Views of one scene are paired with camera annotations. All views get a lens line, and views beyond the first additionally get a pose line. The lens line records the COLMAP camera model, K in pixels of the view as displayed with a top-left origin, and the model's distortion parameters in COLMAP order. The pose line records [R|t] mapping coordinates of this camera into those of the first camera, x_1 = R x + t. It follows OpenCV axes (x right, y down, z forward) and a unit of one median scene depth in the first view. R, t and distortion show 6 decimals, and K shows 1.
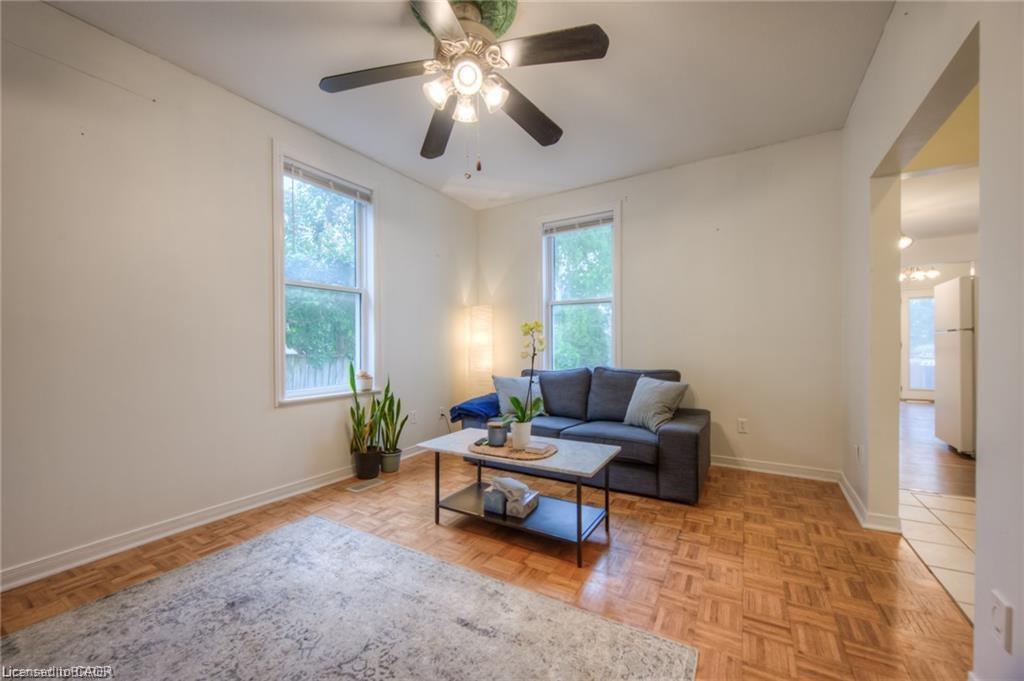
lens RADIAL K [[402.8, 0, 512.0], [0, 402.8, 340.5], [0, 0, 1]] dist [0.000664, -0.000021]
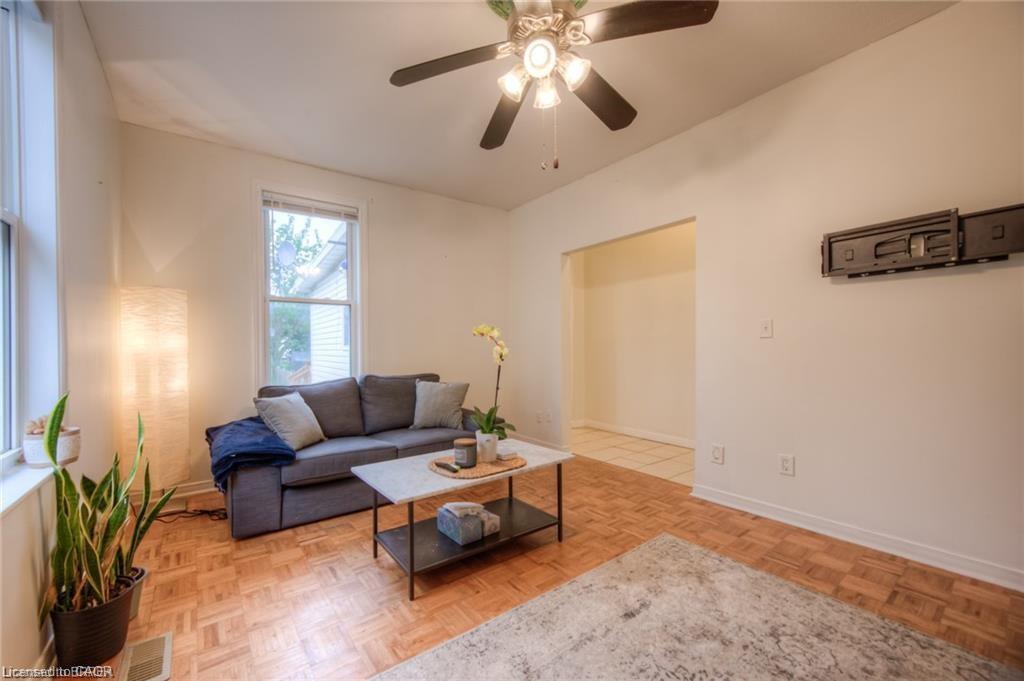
lens RADIAL K [[403.8, 0, 474.6], [0, 403.8, 343.7], [0, 0, 1]] dist [-0.000373, -0.000047]
pose [[0.409896, 0.008846, 0.912089, -0.593225], [0.000164, 0.999952, -0.009772, 0.002906], [-0.912132, 0.004155, 0.409875, 0.444226]]
